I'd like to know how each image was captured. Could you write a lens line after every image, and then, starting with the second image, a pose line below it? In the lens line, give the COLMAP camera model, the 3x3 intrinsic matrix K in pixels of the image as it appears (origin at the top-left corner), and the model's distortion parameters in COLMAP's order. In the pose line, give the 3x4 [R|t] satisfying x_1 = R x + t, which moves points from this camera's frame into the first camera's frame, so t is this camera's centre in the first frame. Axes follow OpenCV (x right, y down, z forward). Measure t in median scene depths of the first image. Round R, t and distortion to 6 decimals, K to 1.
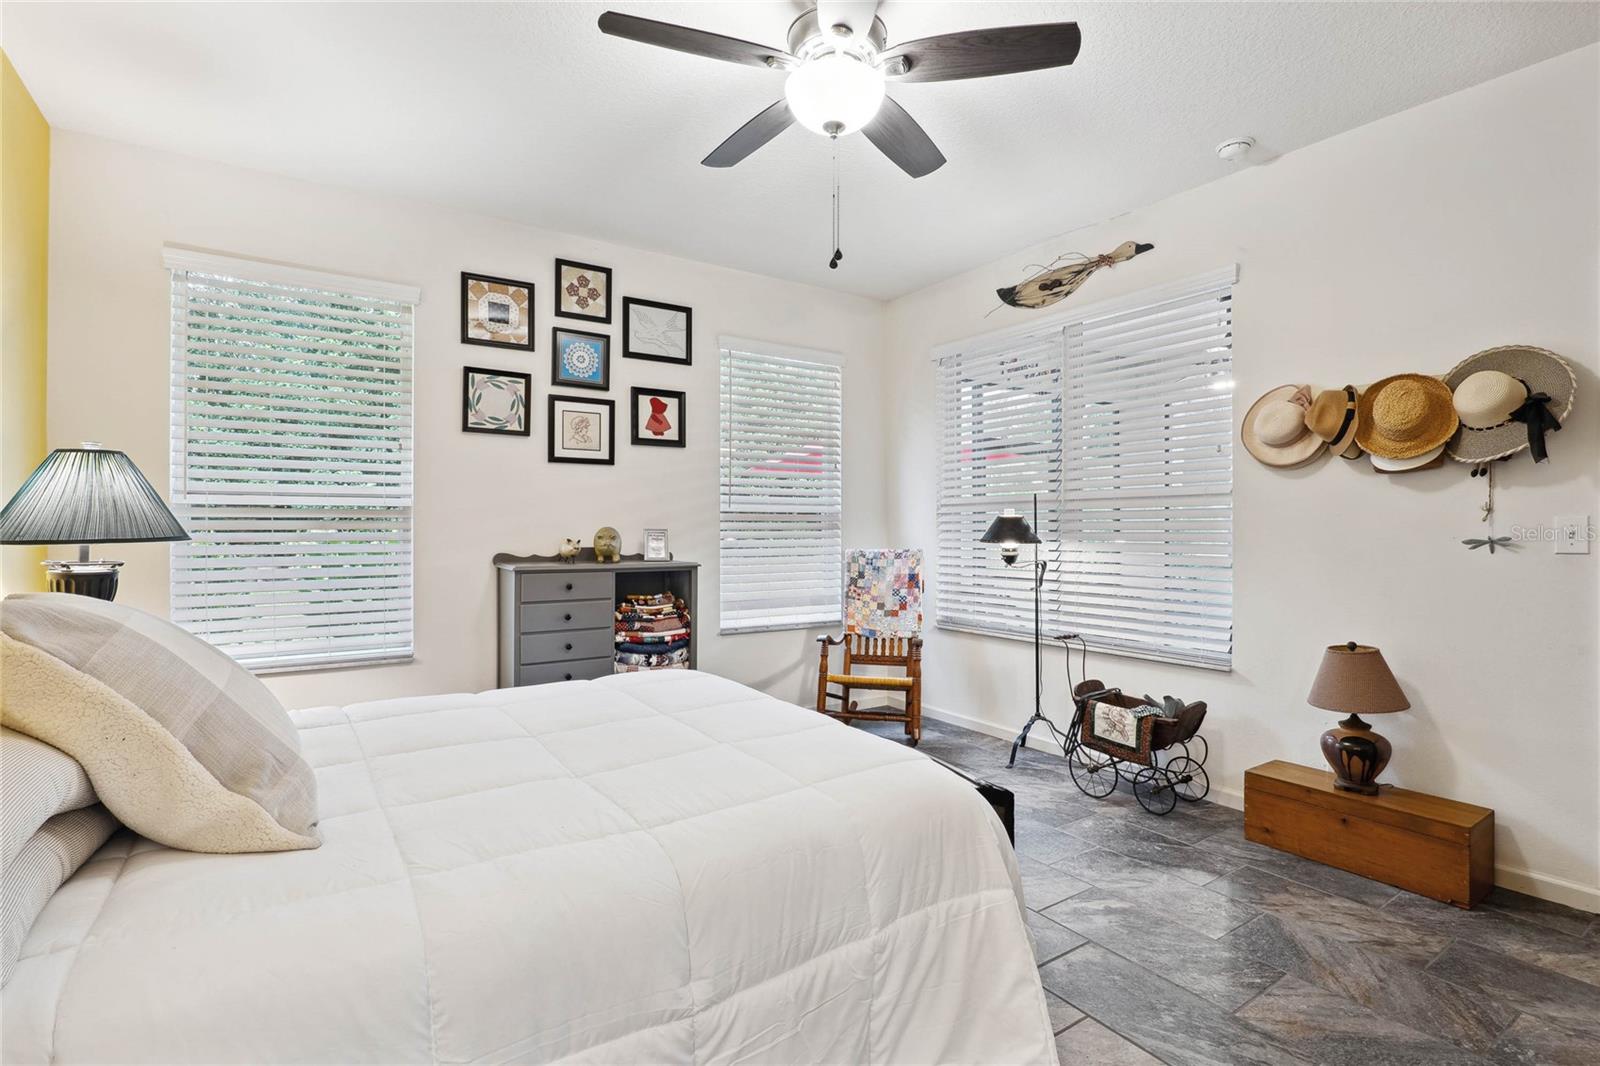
lens RADIAL K [[750.1, 0, 801.7], [0, 750.1, 531.1], [0, 0, 1]] dist [-0.022774, 0.004480]
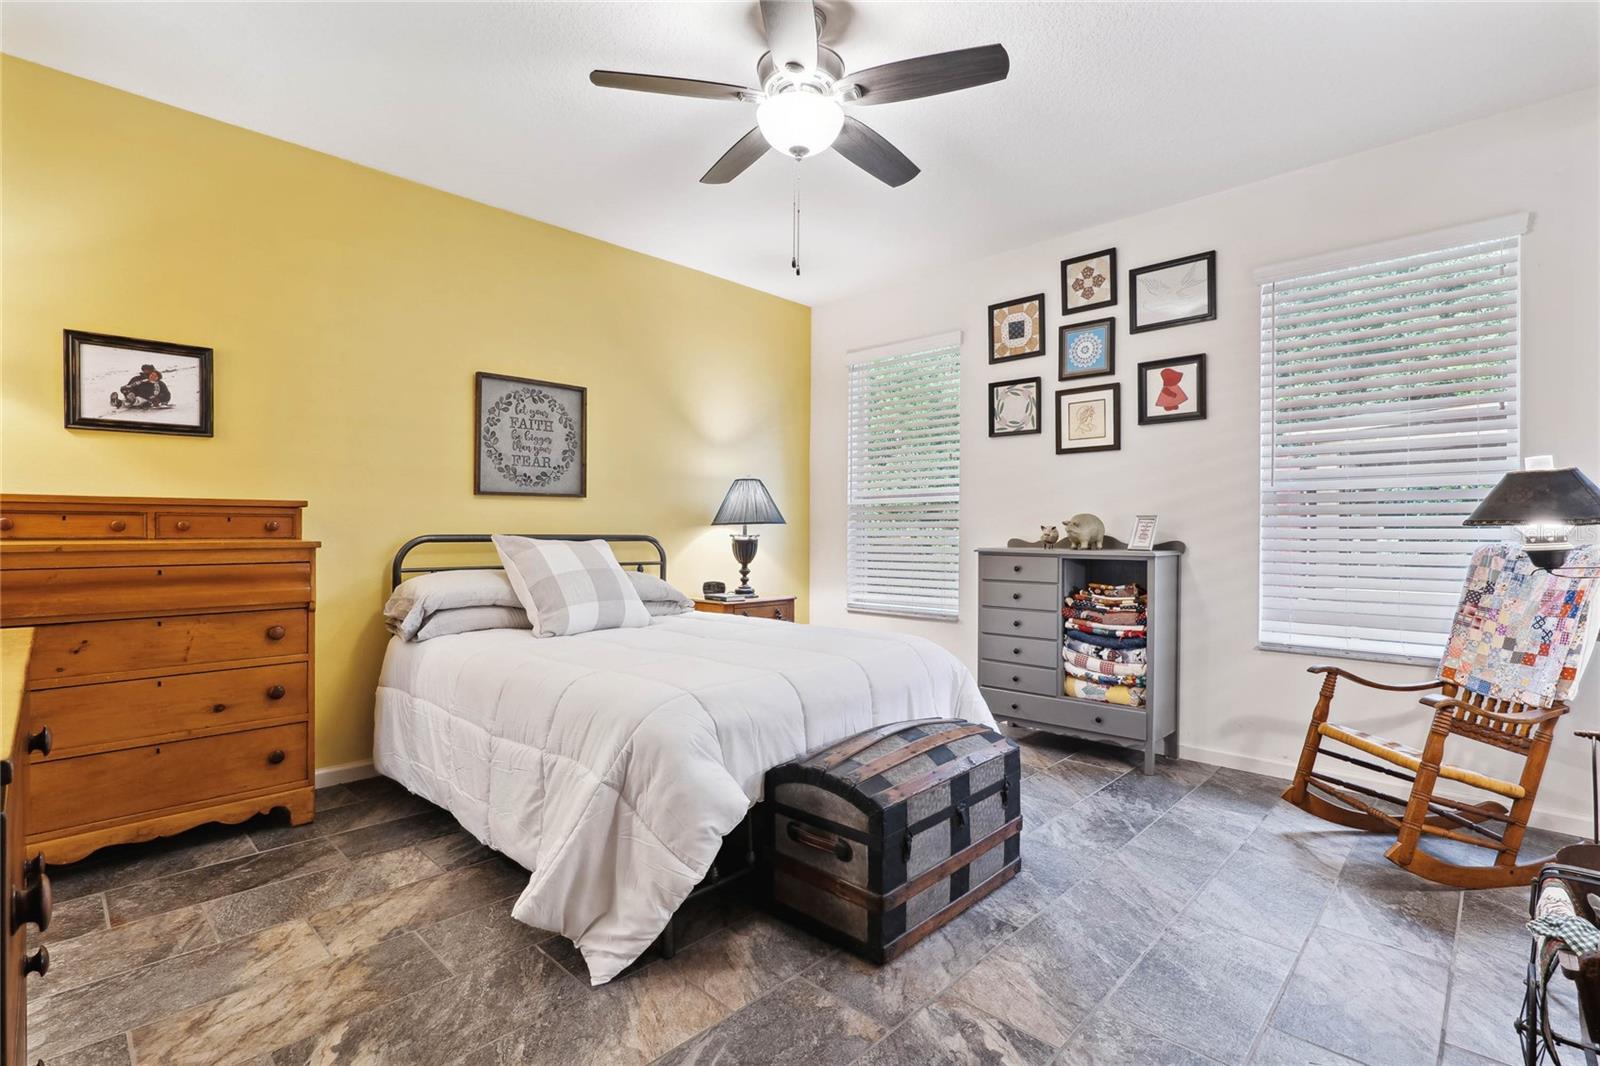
lens RADIAL K [[750.1, 0, 803.4], [0, 750.1, 531.9], [0, 0, 1]] dist [-0.022774, 0.004480]
pose [[0.219414, -0.002445, -0.975629, 0.608592], [-0.007719, 0.999961, -0.004242, 0.024971], [0.975601, 0.008462, 0.219387, 0.404613]]
